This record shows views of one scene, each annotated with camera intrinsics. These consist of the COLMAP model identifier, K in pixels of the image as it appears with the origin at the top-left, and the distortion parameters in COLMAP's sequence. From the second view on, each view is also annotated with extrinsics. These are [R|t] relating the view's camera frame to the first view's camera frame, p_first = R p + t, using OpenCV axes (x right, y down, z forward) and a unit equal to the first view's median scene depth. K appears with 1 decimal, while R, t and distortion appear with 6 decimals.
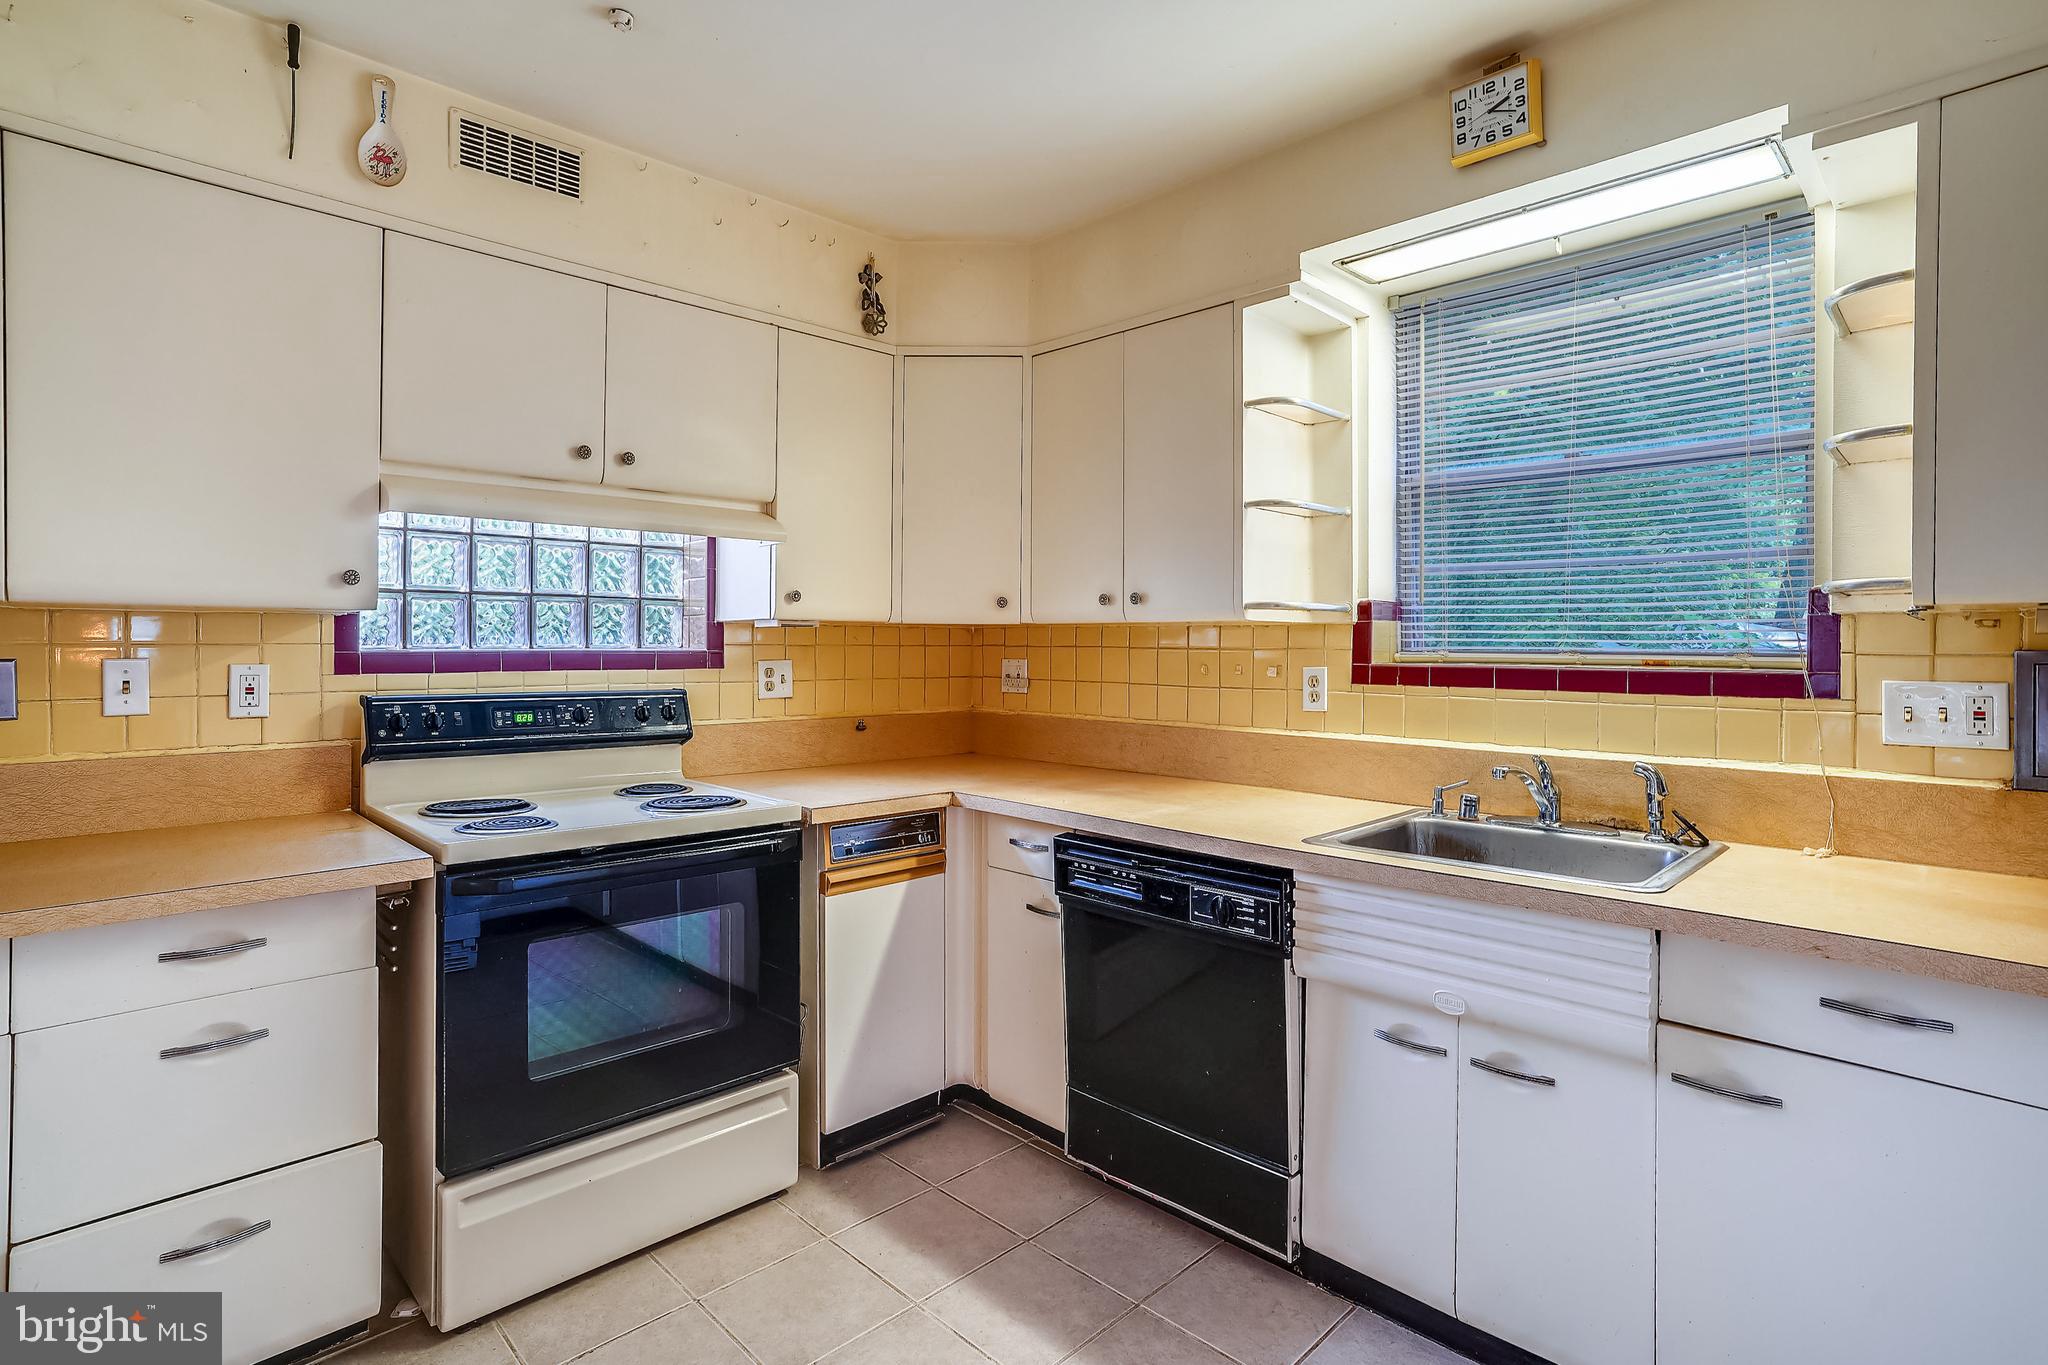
lens RADIAL K [[998.5, 0, 1031.3], [0, 998.5, 662.7], [0, 0, 1]] dist [0.003819, 0.002156]
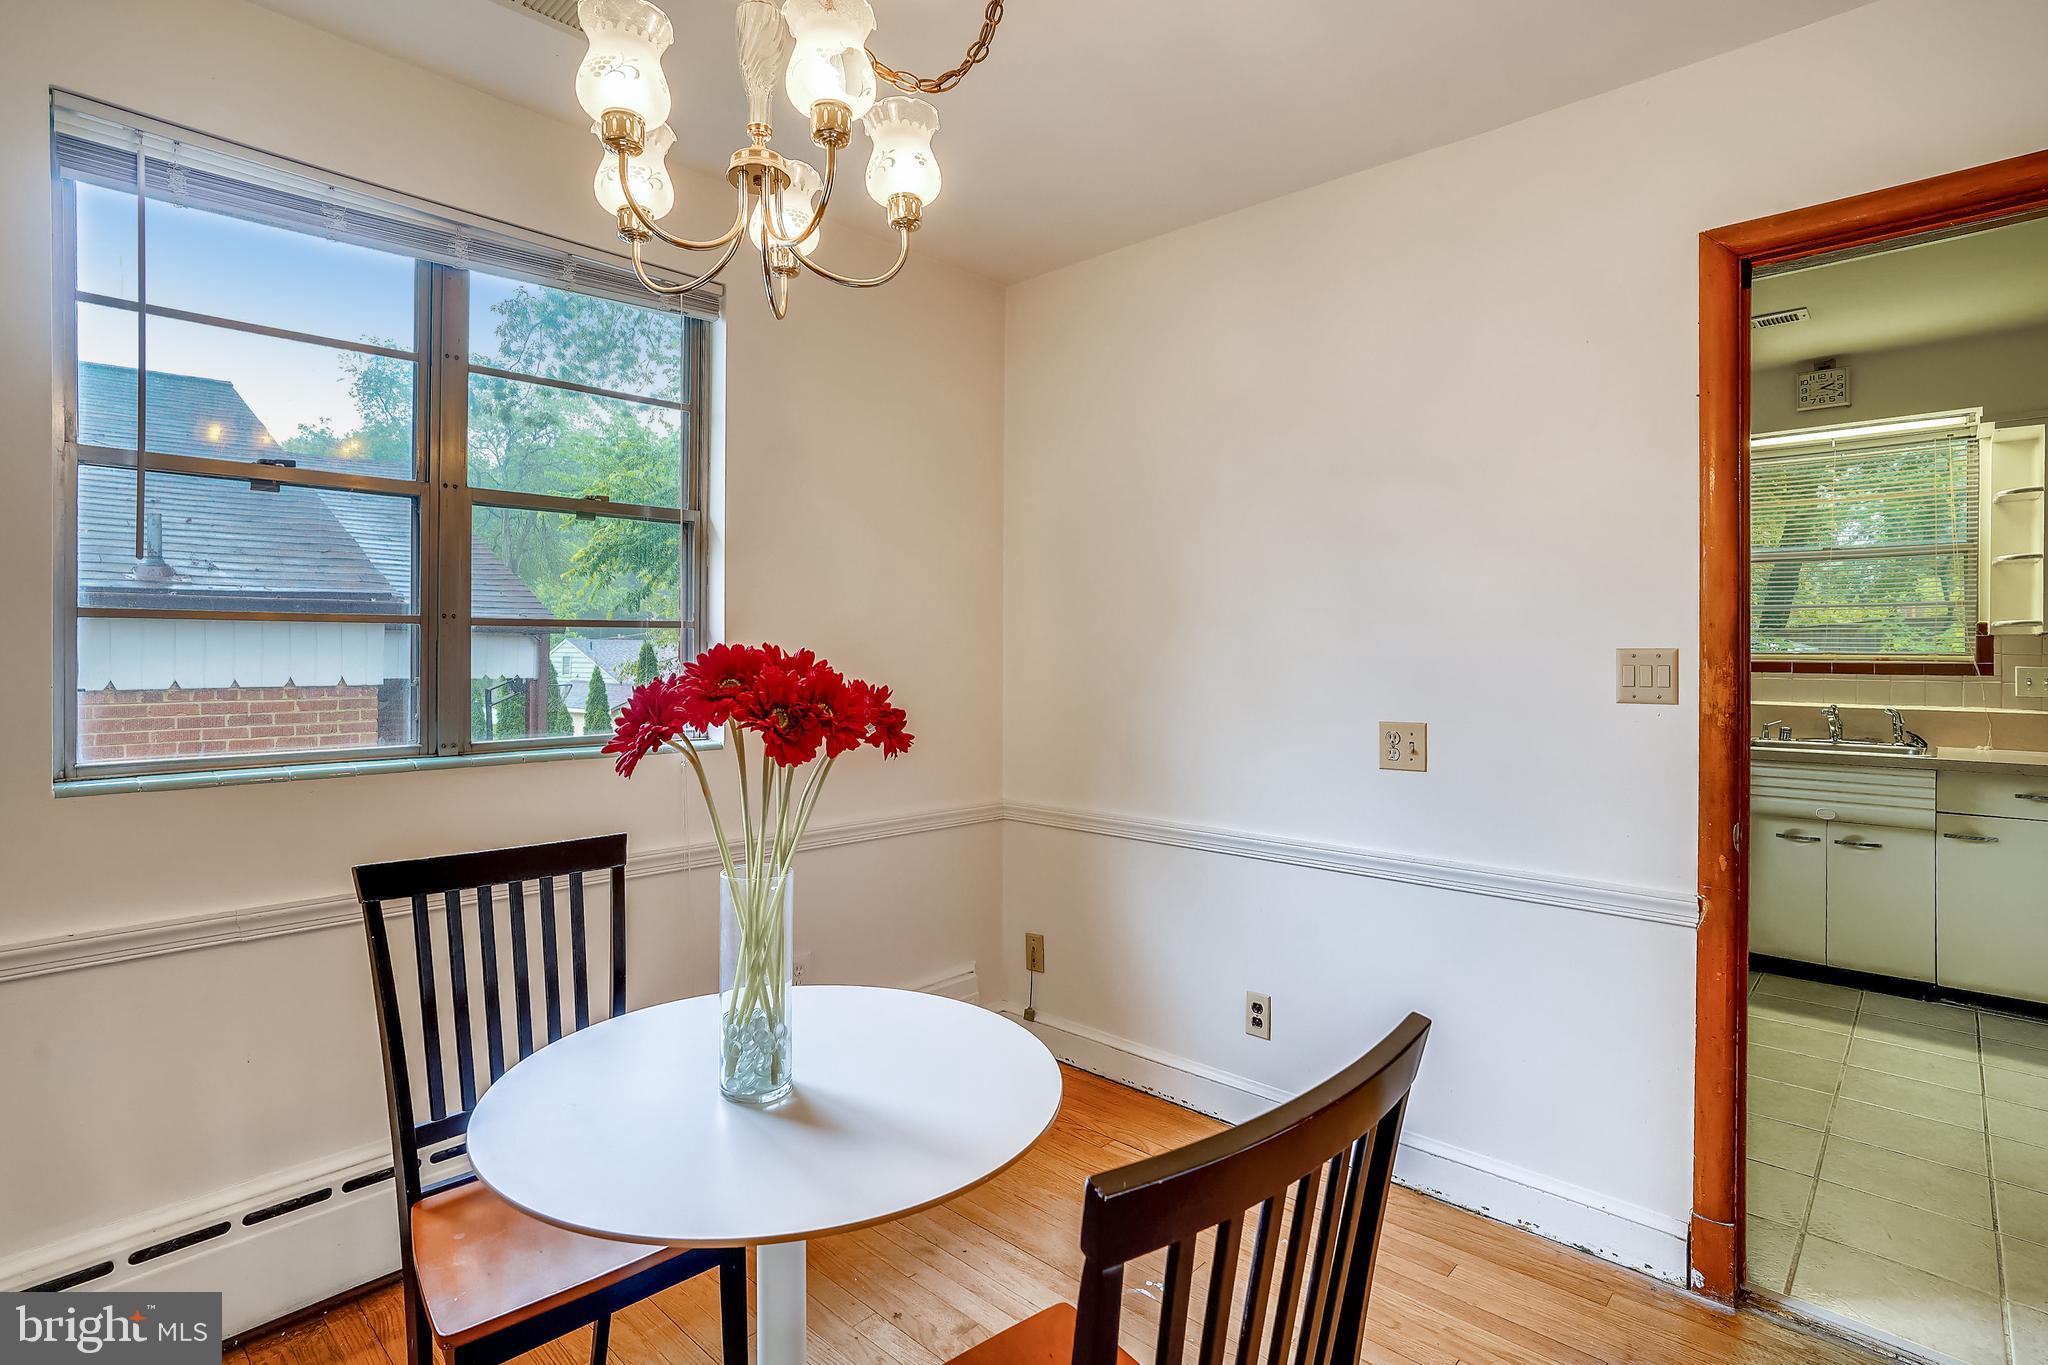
lens RADIAL K [[998.5, 0, 1015.0], [0, 998.5, 669.6], [0, 0, 1]] dist [0.003819, 0.002156]
pose [[0.999694, 0.000882, 0.024723, -1.280305], [-0.000943, 0.999997, 0.002459, 0.020159], [-0.024721, -0.002482, 0.999691, -1.039053]]
